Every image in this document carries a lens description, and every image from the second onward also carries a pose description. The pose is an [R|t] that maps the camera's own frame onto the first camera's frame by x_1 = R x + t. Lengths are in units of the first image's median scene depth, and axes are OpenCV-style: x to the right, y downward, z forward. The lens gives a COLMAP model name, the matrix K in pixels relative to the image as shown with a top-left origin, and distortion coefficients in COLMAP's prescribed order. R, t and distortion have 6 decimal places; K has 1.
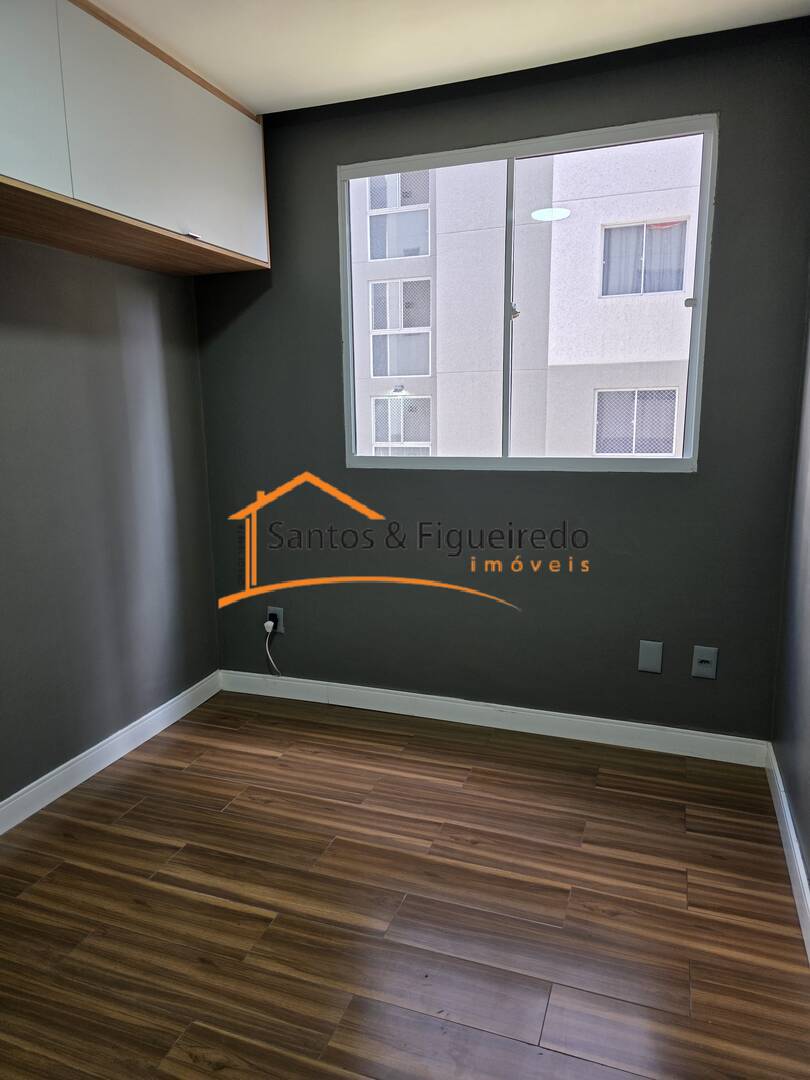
lens RADIAL K [[730.5, 0, 405.4], [0, 730.5, 537.7], [0, 0, 1]] dist [0.037344, -0.031247]
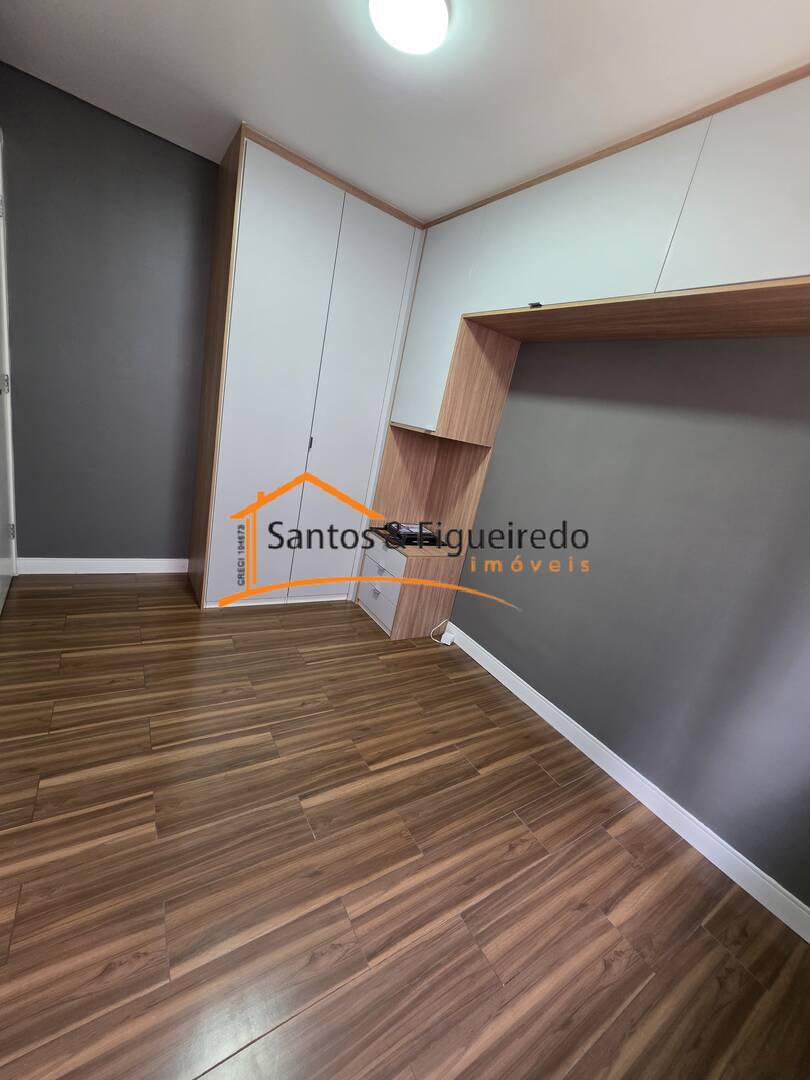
lens RADIAL K [[433.0, 0, 405.0], [0, 433.0, 540.7], [0, 0, 1]] dist [0.002283, 0.000189]
pose [[-0.601466, 0.113461, -0.790800, 0.366465], [-0.335298, 0.862611, 0.378785, -0.205453], [0.725130, 0.492980, -0.480788, 1.091874]]
